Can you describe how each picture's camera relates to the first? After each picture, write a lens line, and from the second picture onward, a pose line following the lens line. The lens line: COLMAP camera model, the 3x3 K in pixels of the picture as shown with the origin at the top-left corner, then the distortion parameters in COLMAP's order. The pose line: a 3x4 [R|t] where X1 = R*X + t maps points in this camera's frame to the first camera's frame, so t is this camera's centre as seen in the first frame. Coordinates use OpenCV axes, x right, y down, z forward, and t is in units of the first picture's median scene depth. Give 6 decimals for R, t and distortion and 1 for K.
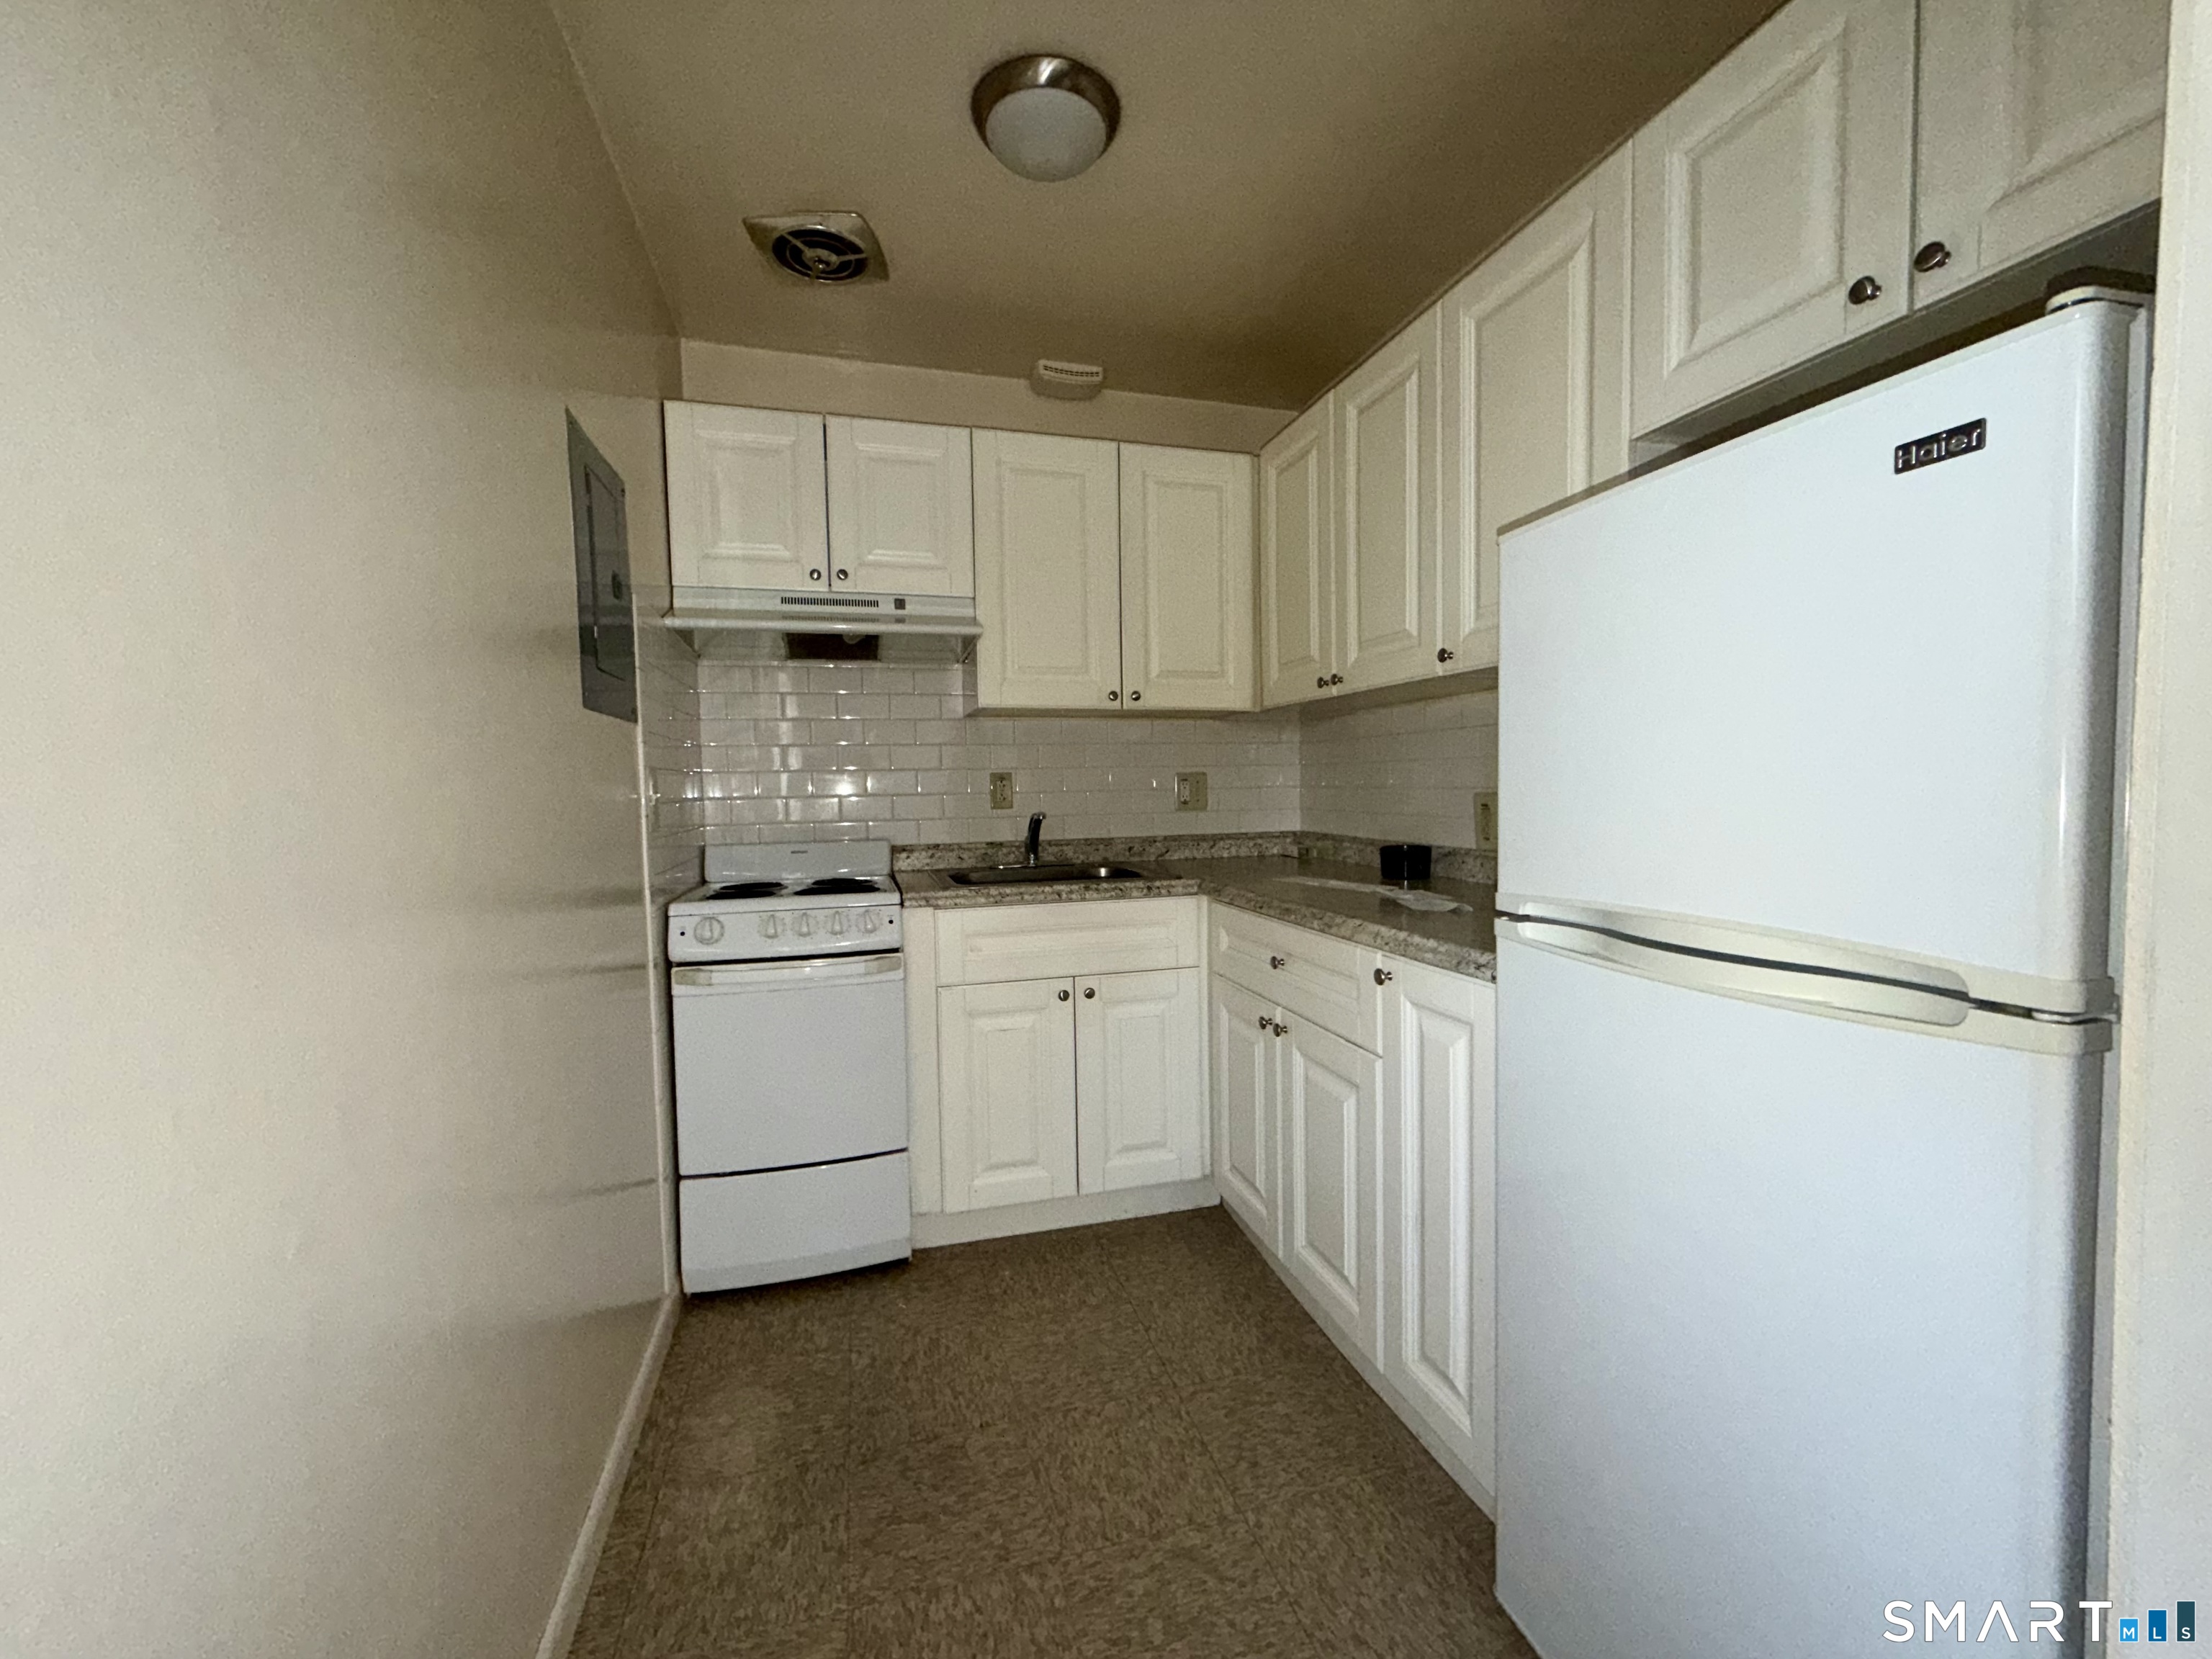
lens RADIAL K [[884.8, 0, 1108.4], [0, 884.8, 829.7], [0, 0, 1]] dist [0.001628, -0.000118]
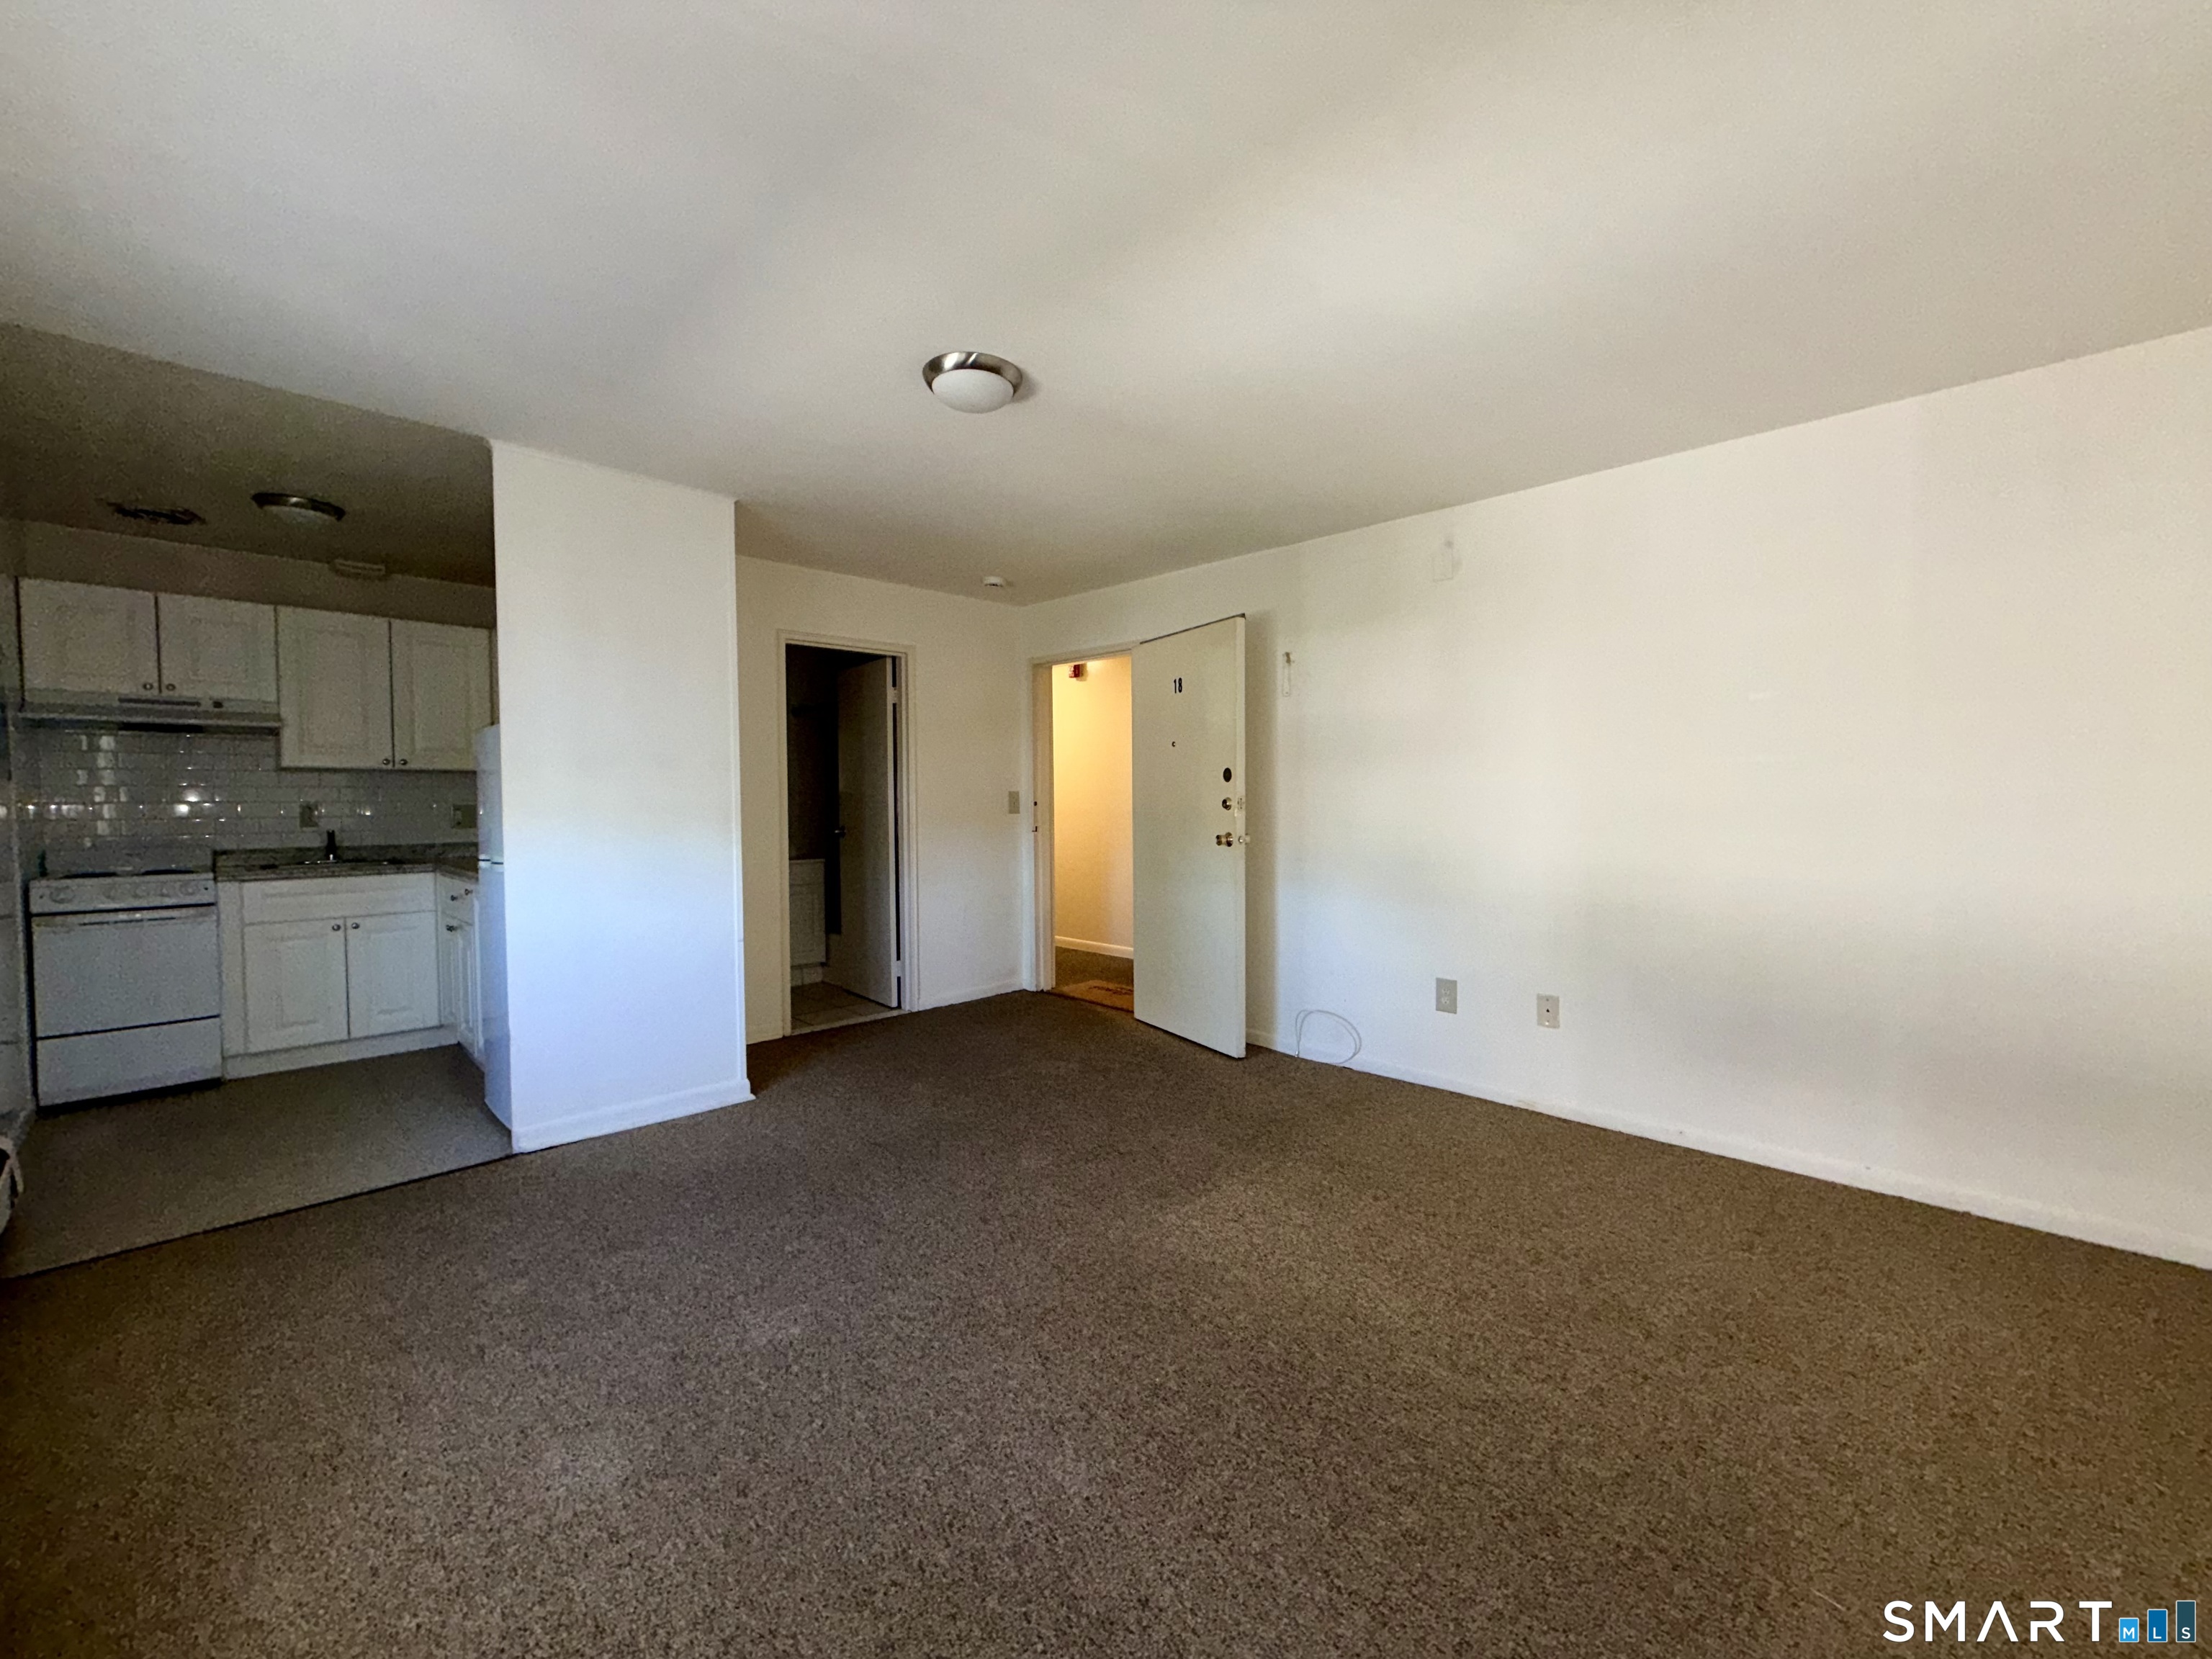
lens RADIAL K [[884.8, 0, 1105.8], [0, 884.8, 832.8], [0, 0, 1]] dist [0.001628, -0.000118]
pose [[0.865544, -0.001529, 0.500831, 0.391805], [0.012330, 0.999757, -0.018257, 0.041482], [-0.500682, 0.021977, 0.865353, -1.334656]]
